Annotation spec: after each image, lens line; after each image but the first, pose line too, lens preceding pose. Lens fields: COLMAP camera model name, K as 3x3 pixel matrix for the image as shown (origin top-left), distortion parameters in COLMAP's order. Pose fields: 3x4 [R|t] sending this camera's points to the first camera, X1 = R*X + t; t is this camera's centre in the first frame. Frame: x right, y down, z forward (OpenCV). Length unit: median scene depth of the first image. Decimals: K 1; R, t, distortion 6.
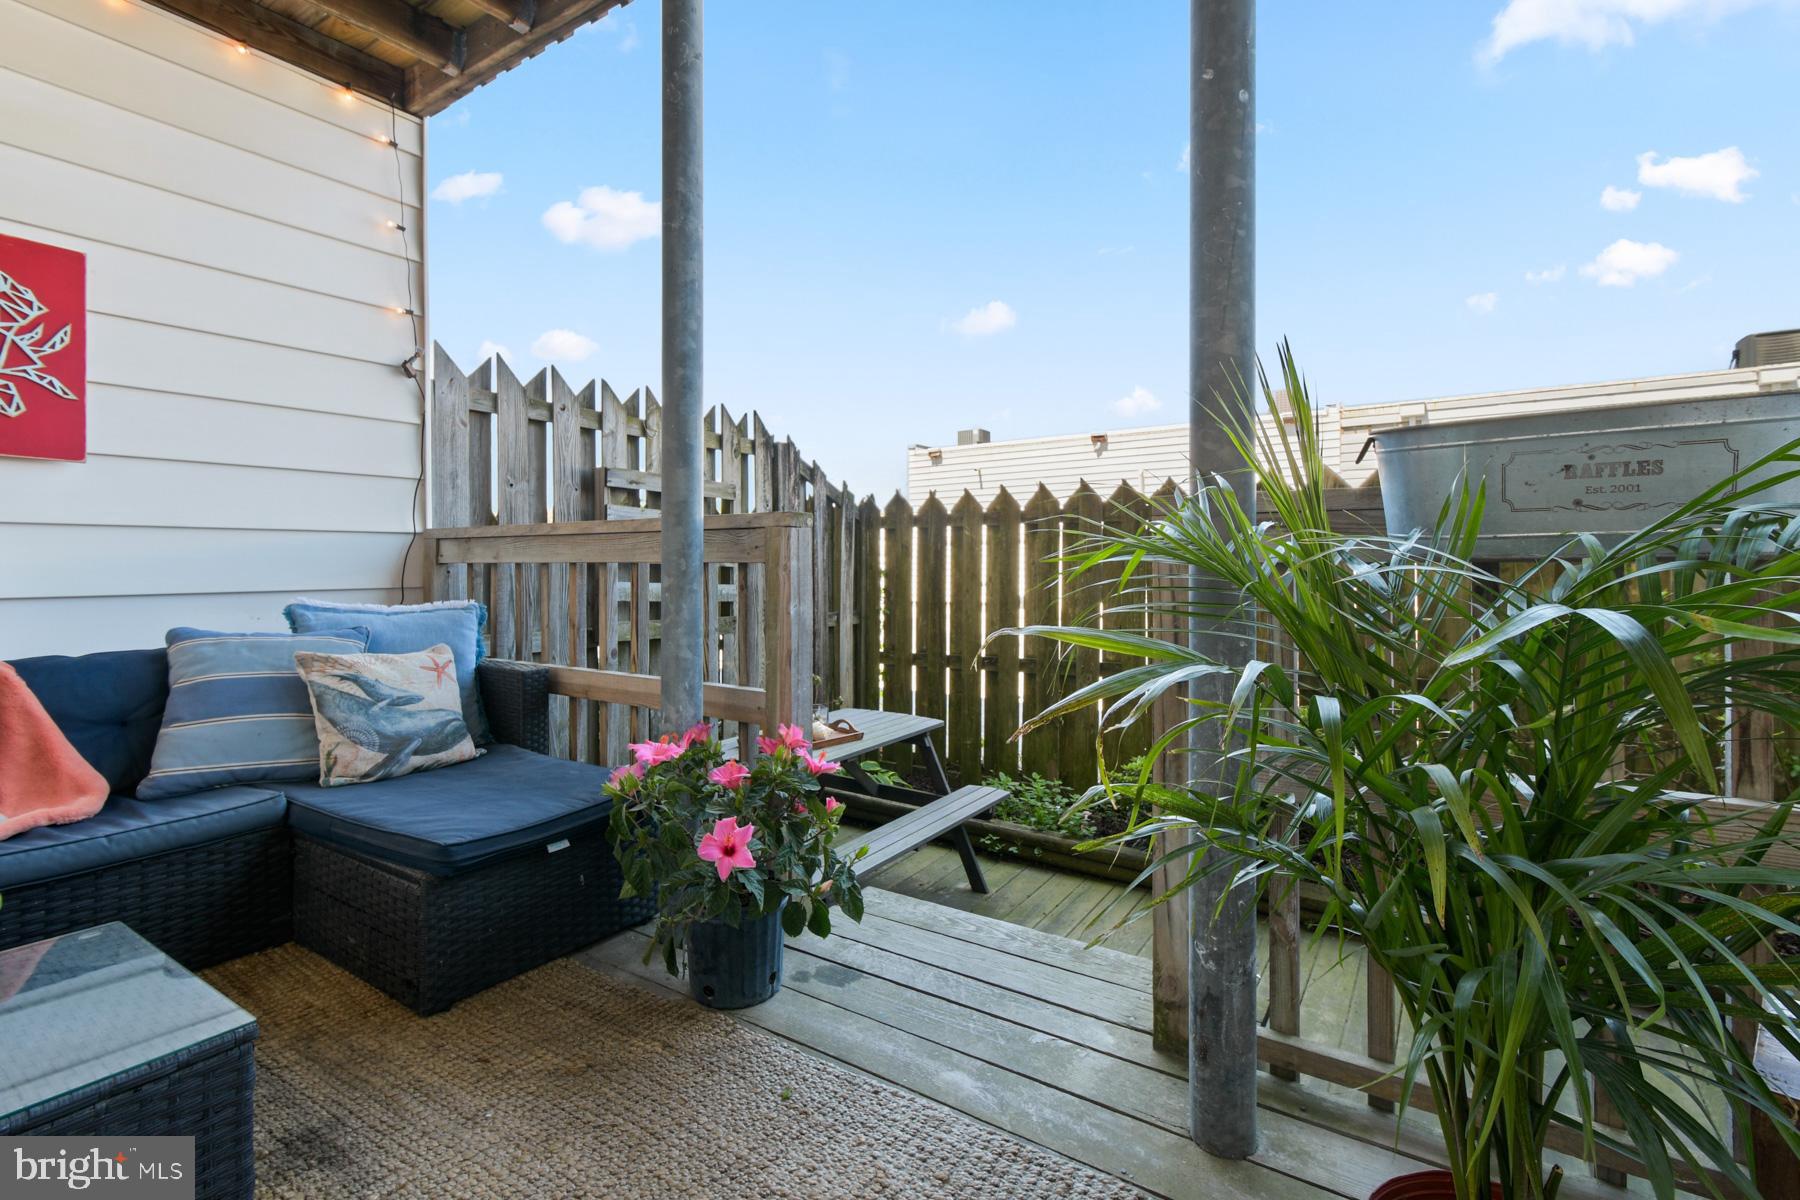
lens RADIAL K [[825.0, 0, 903.7], [0, 825.0, 569.7], [0, 0, 1]] dist [0.003070, -0.000245]
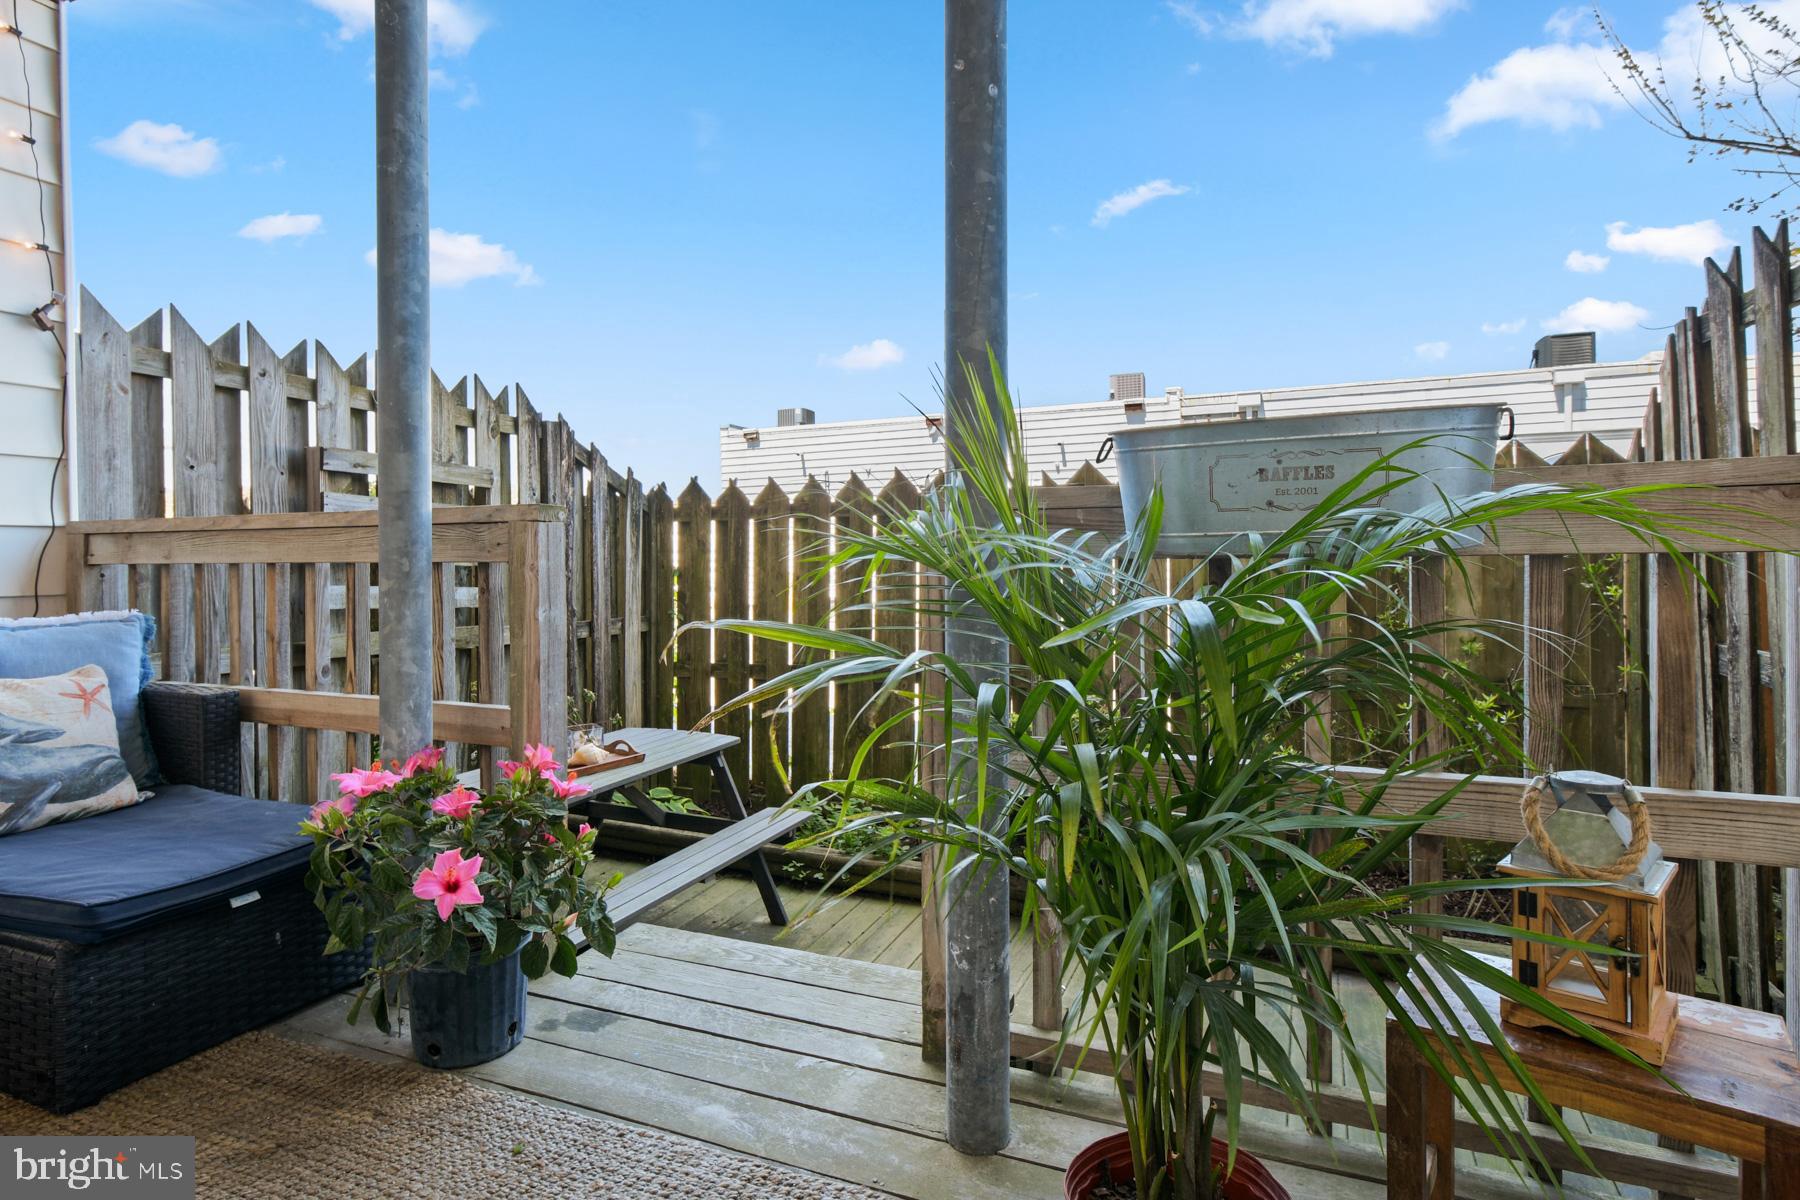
lens RADIAL K [[940.0, 0, 897.1], [0, 940.0, 573.8], [0, 0, 1]] dist [0.005042, -0.001674]
pose [[0.982700, -0.007078, 0.185070, 0.048934], [0.005919, 0.999959, 0.006814, -0.000303], [-0.185111, -0.005601, 0.982702, -0.054845]]
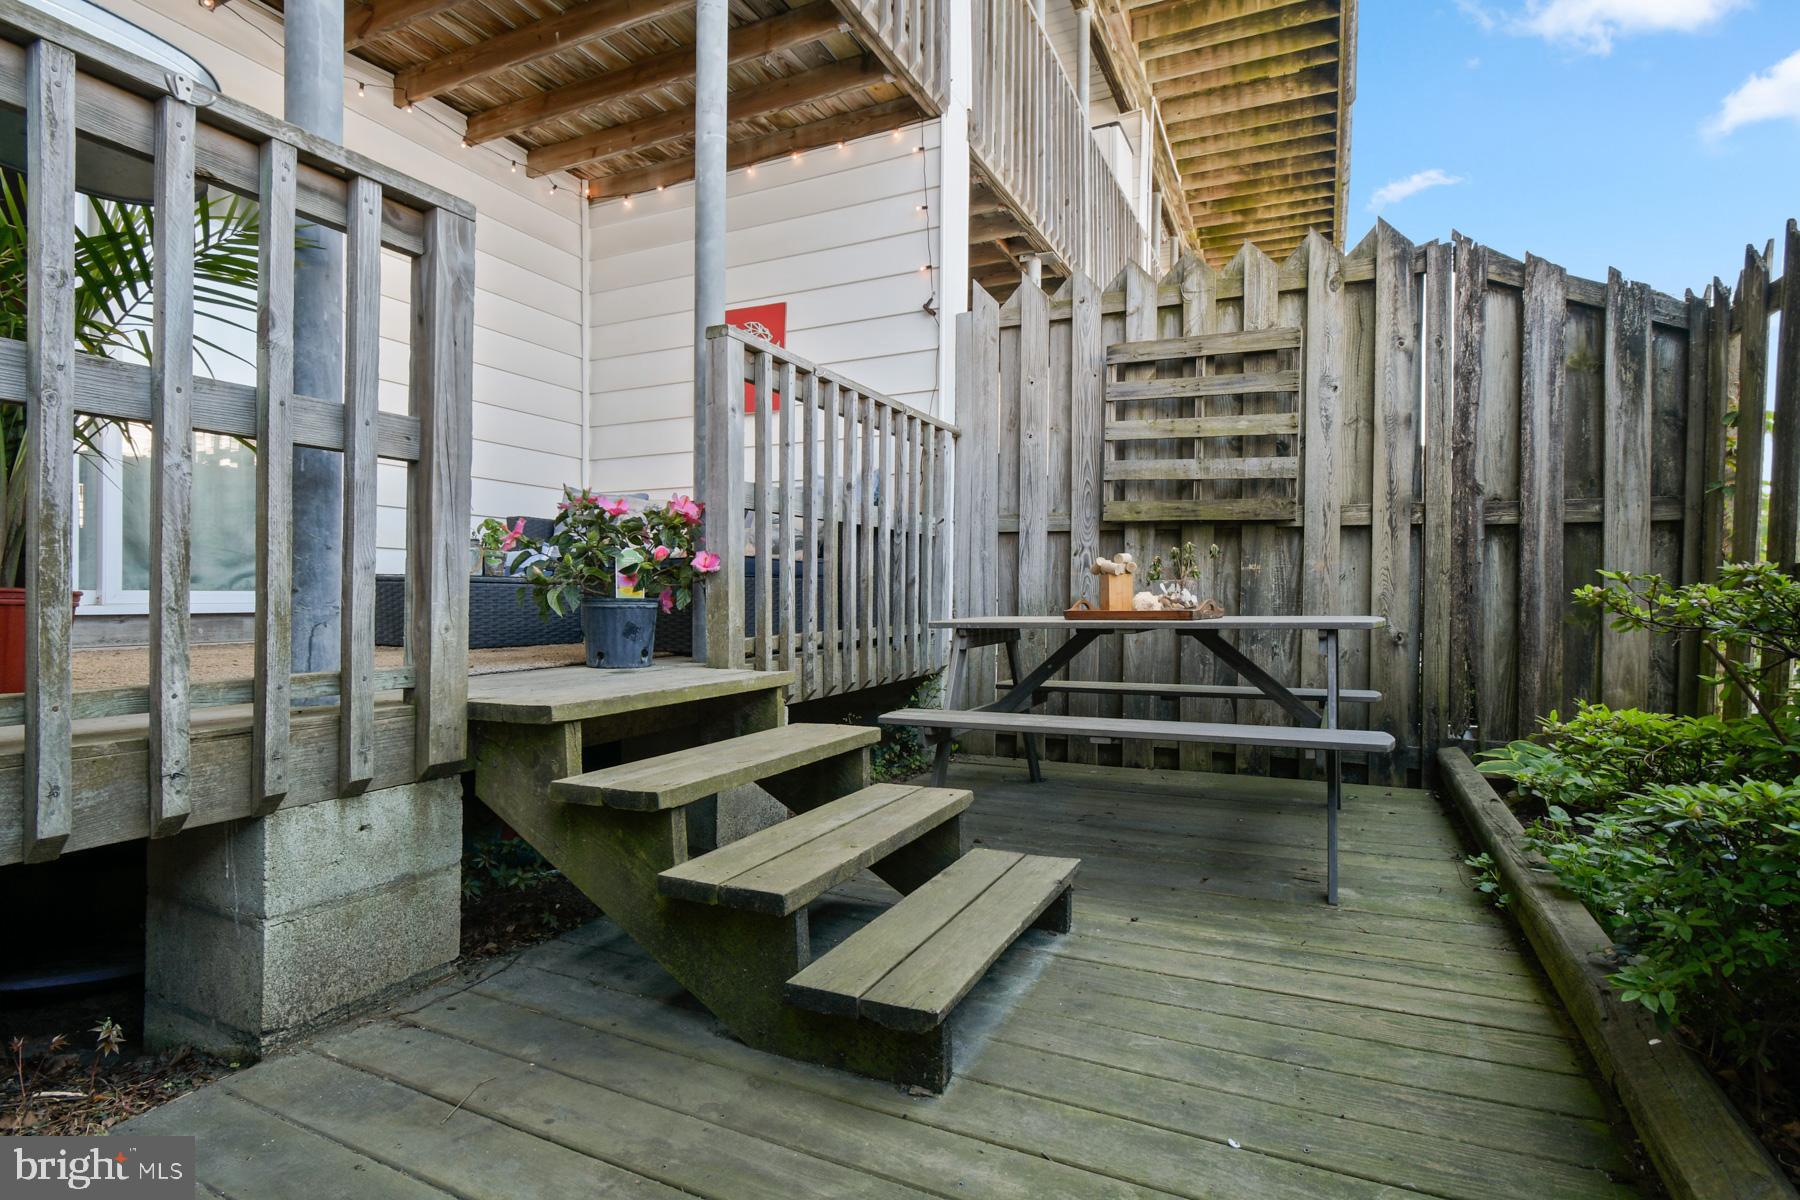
lens RADIAL K [[872.0, 0, 904.0], [0, 872.0, 607.2], [0, 0, 1]] dist [0.002462, -0.000711]
pose [[0.137741, 0.020614, -0.990254, 1.080844], [-0.013067, 0.999734, 0.018994, 0.287944], [0.990382, 0.010324, 0.137974, 1.007291]]
